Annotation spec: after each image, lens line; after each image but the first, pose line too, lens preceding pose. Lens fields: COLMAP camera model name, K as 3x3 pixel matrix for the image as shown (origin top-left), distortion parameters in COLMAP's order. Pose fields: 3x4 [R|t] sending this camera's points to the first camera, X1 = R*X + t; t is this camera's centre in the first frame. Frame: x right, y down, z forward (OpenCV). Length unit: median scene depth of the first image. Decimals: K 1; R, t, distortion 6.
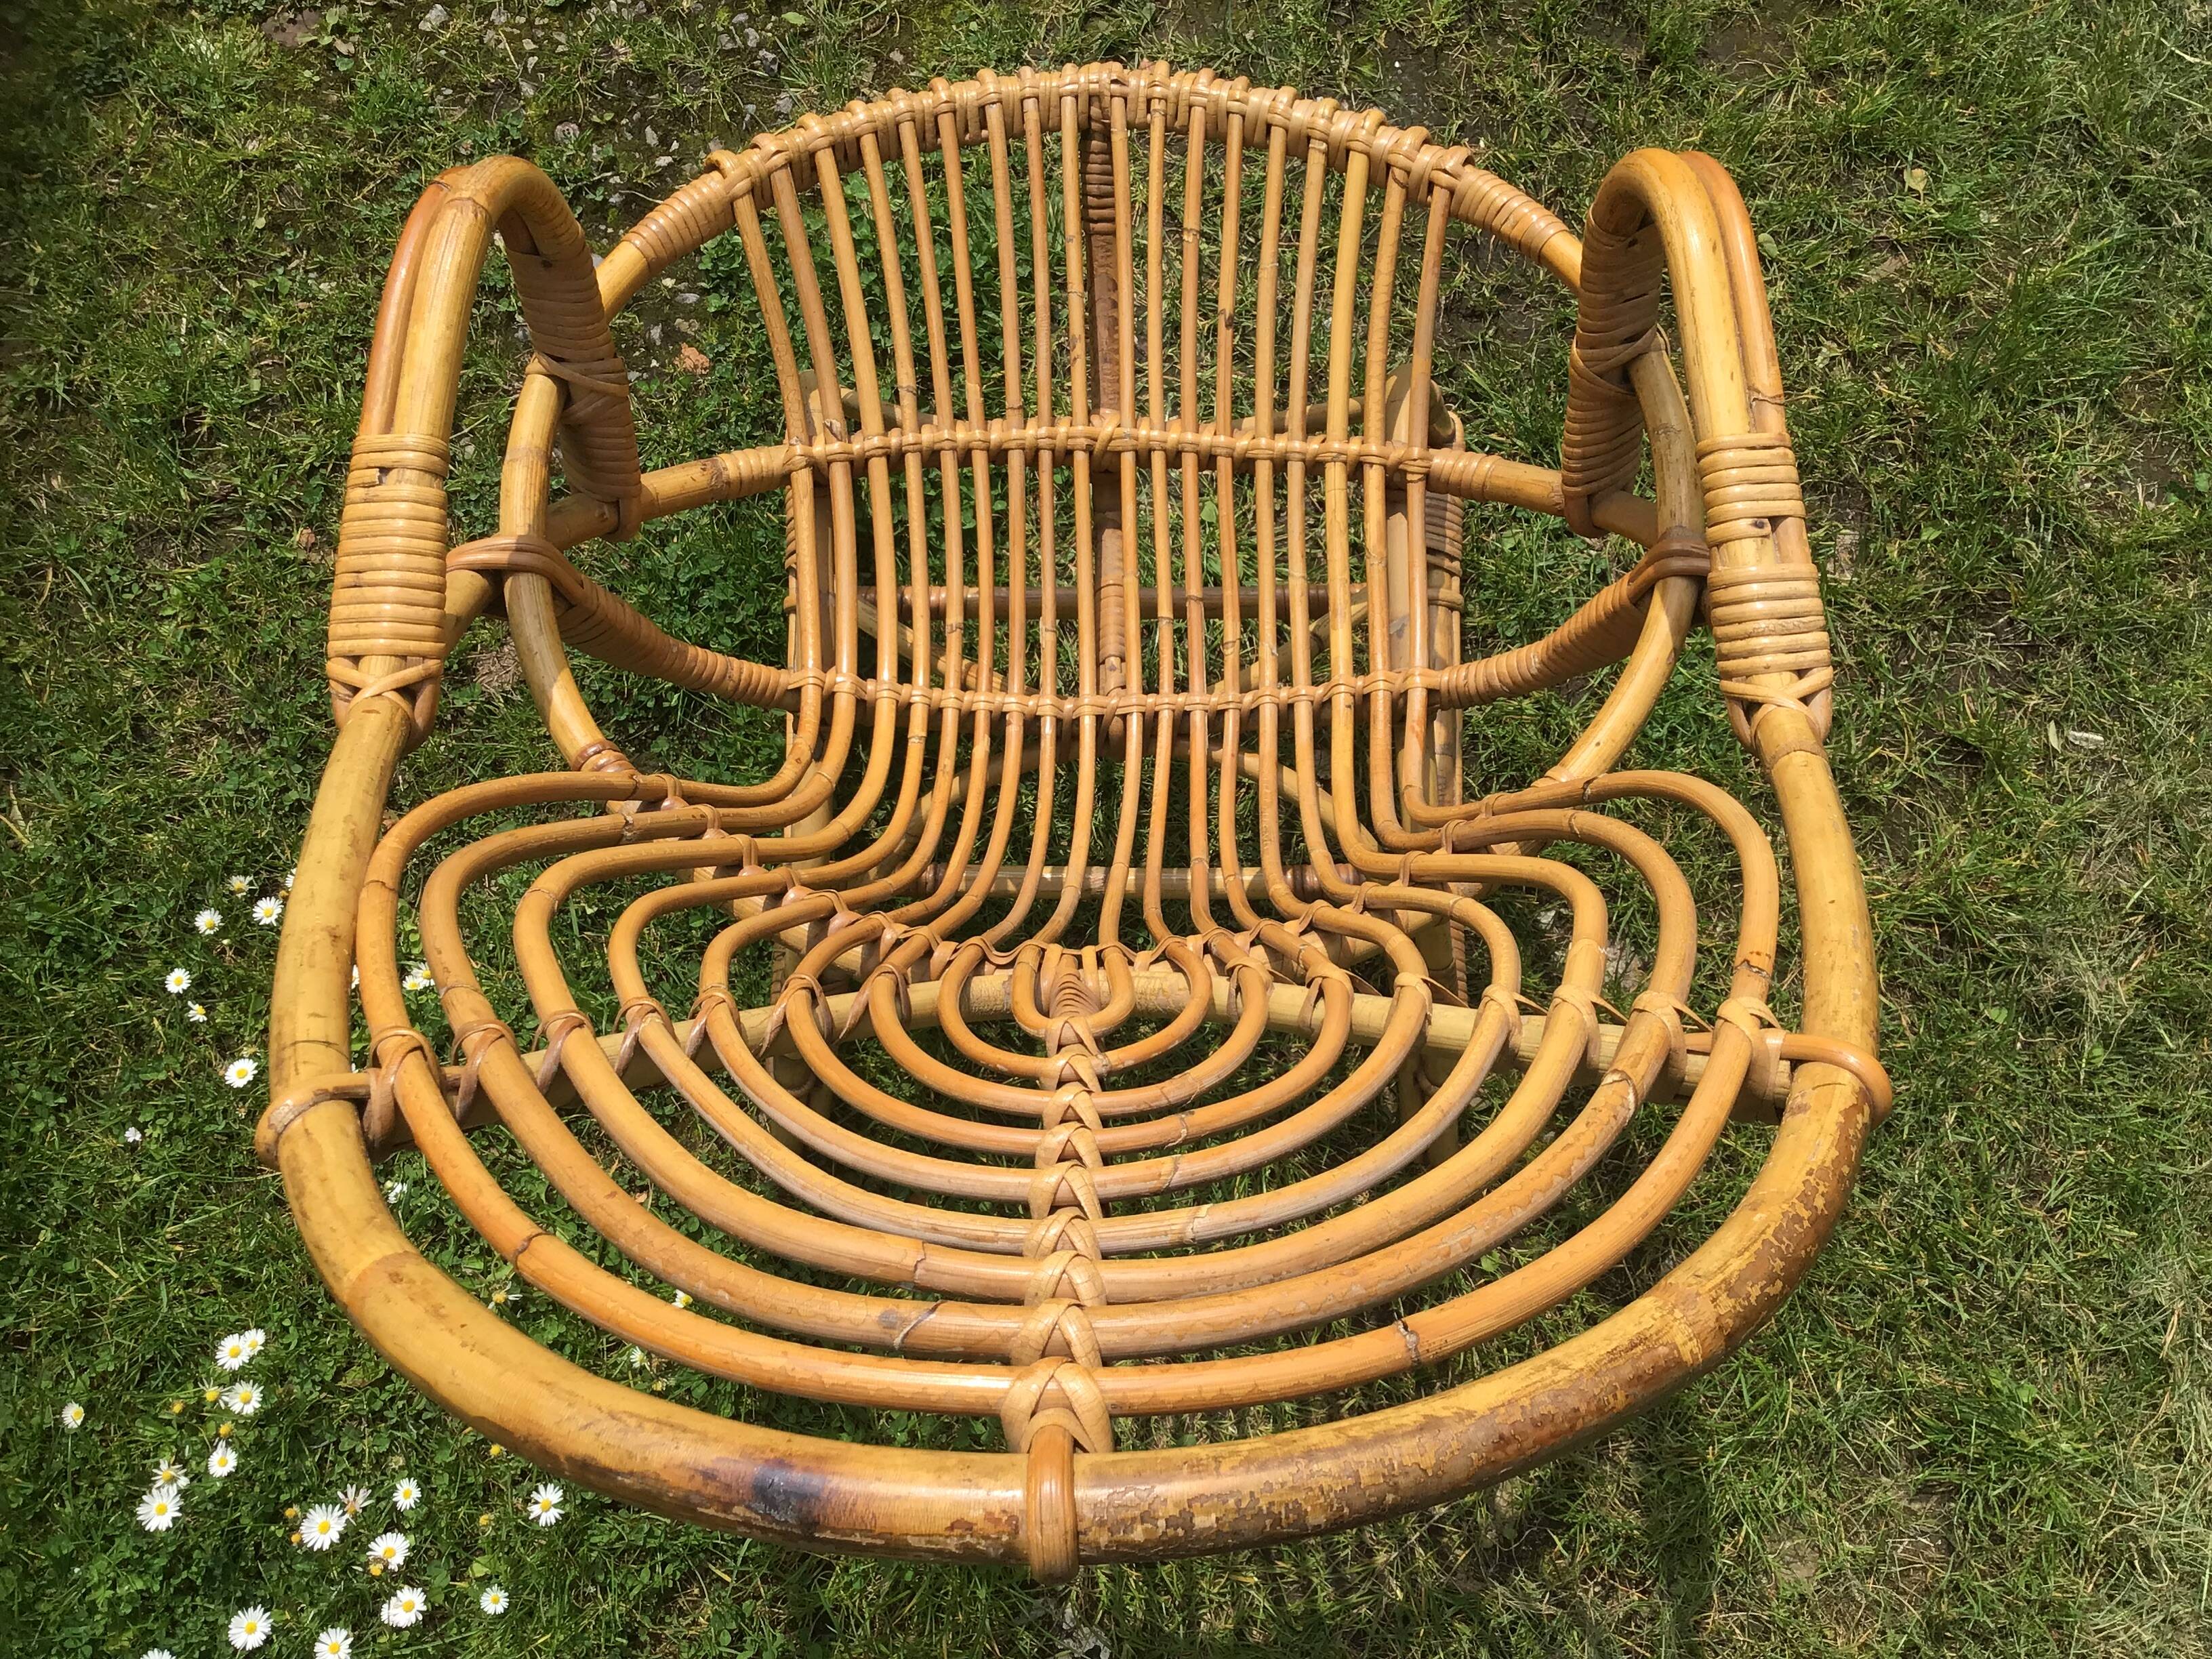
lens RADIAL K [[1949.9, 0, 1096.5], [0, 1949.9, 829.7], [0, 0, 1]] dist [0.175612, -0.424544]
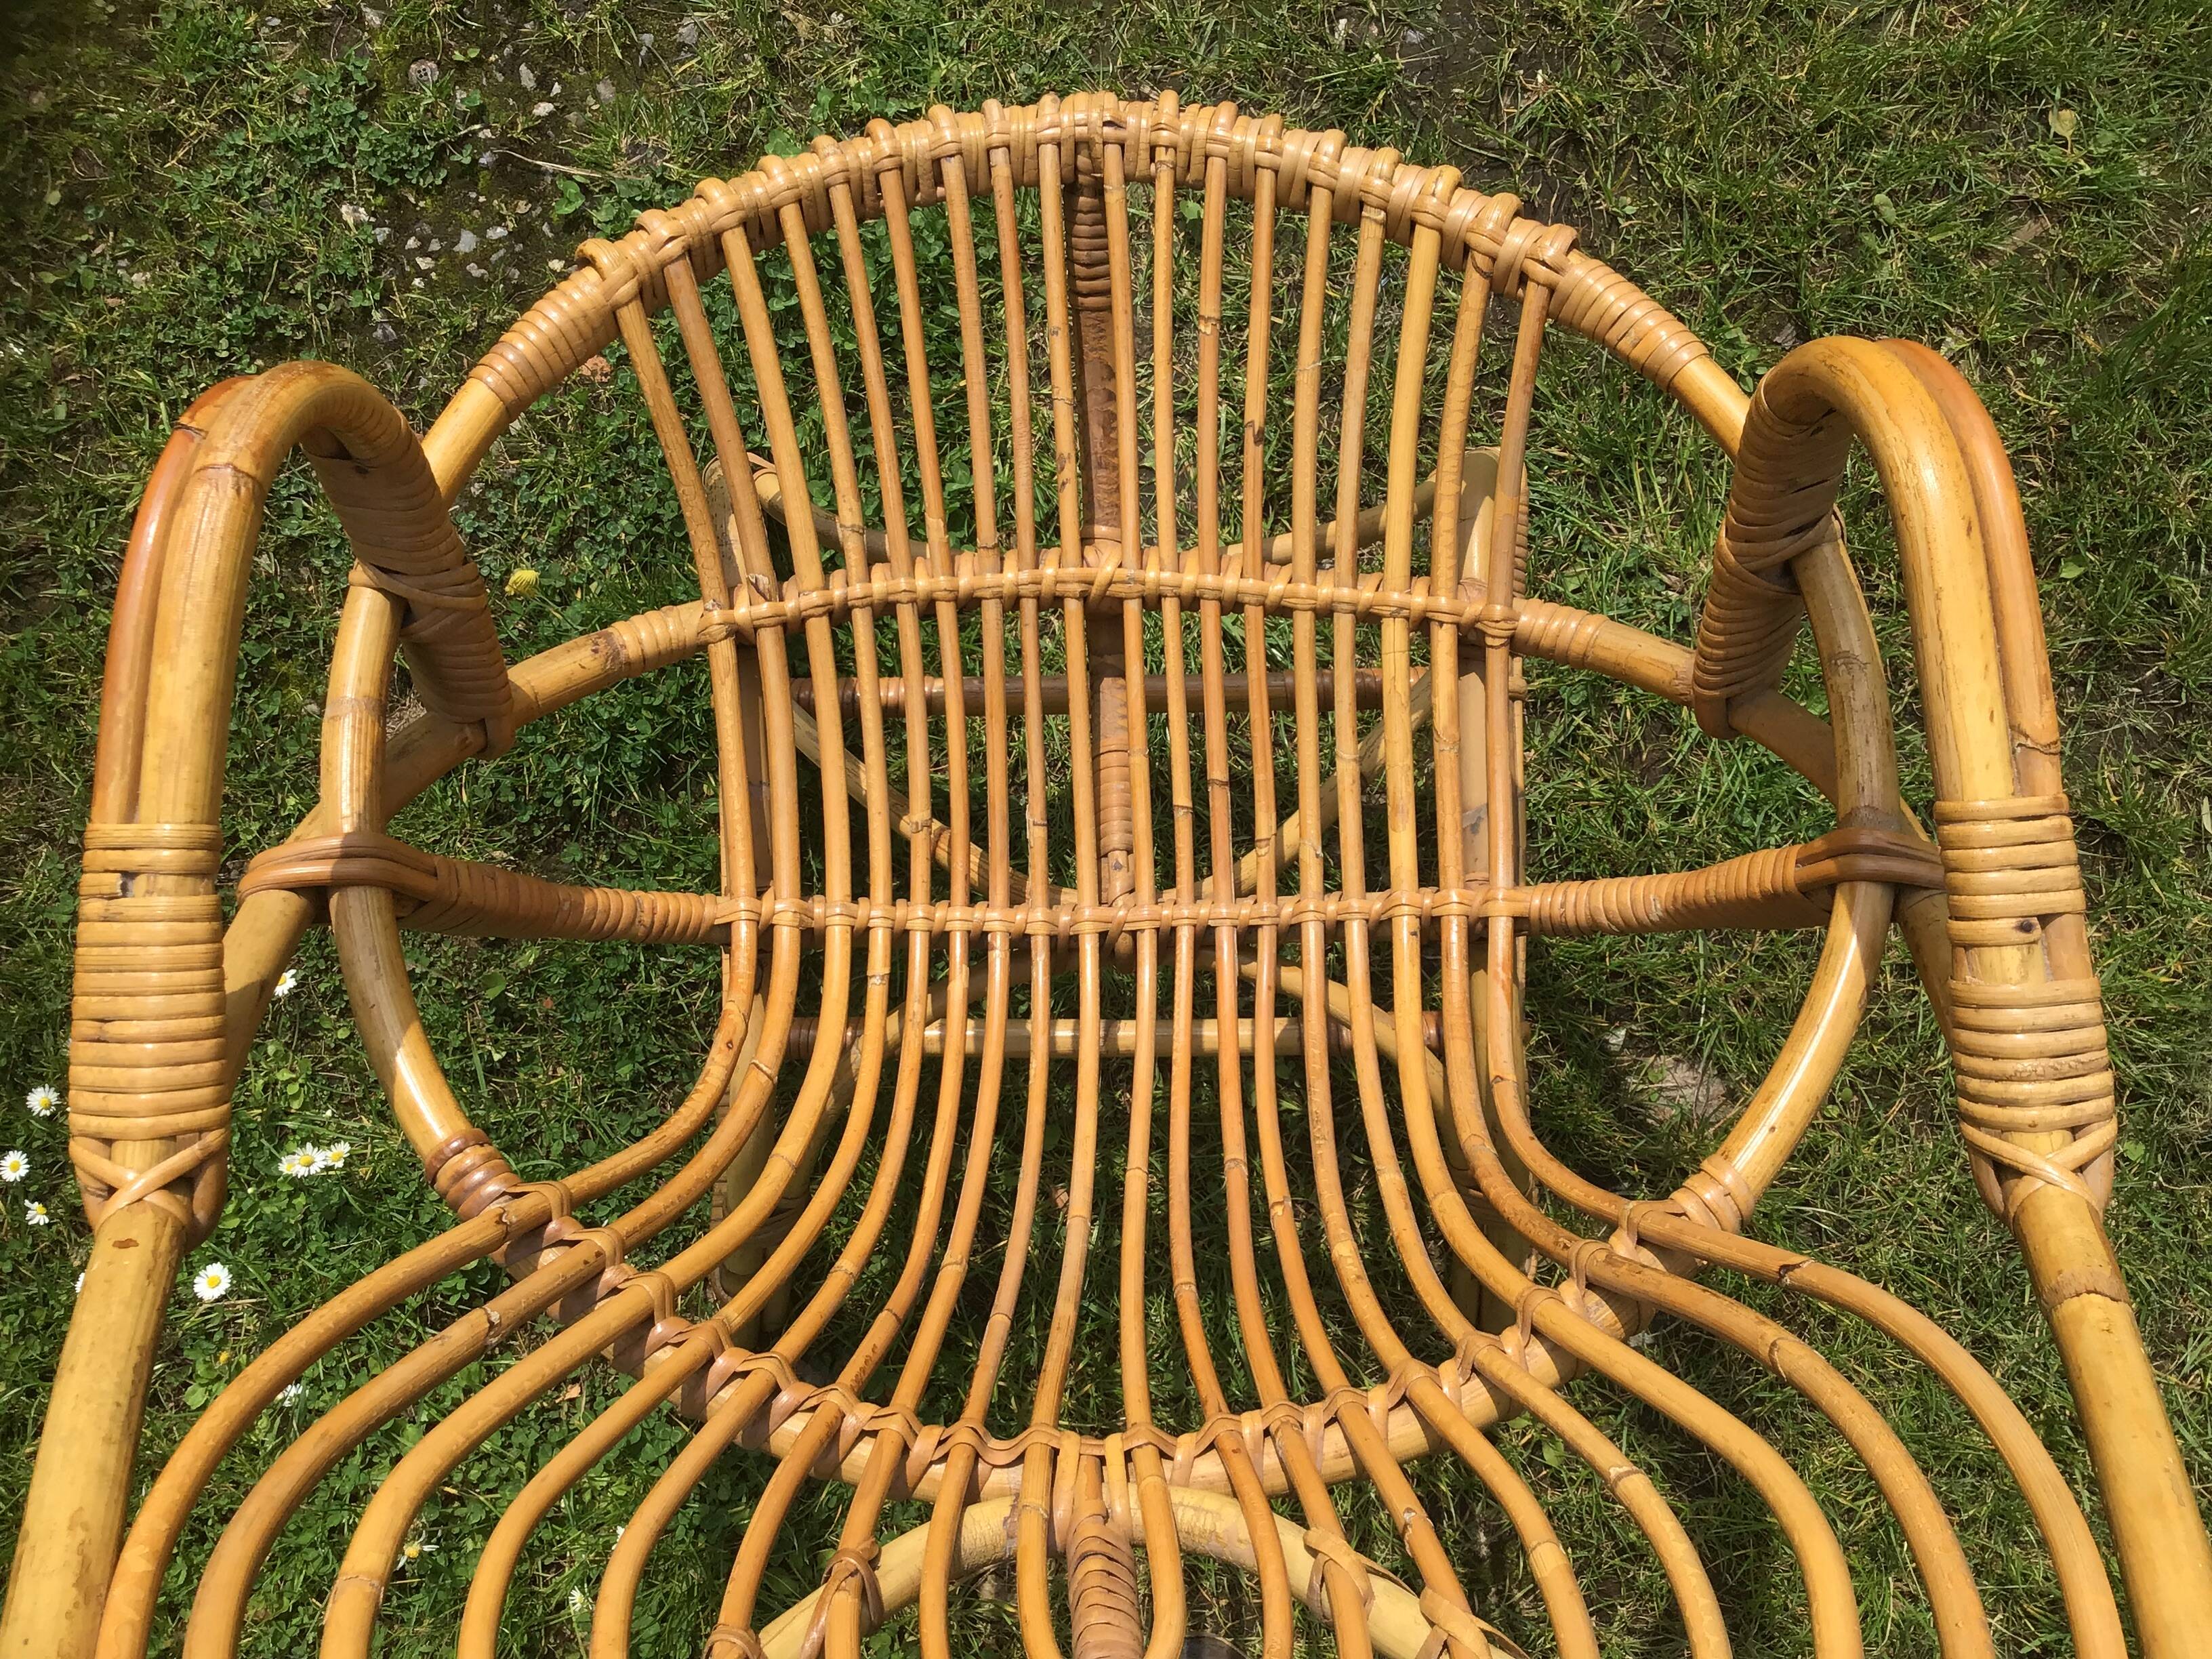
lens RADIAL K [[1981.4, 0, 1102.4], [0, 1981.4, 846.7], [0, 0, 1]] dist [0.126553, -0.252173]
pose [[0.999614, -0.020778, 0.018457, -0.013193], [0.018248, 0.991607, 0.127994, -0.196935], [-0.020962, -0.127608, 0.991603, 0.190135]]
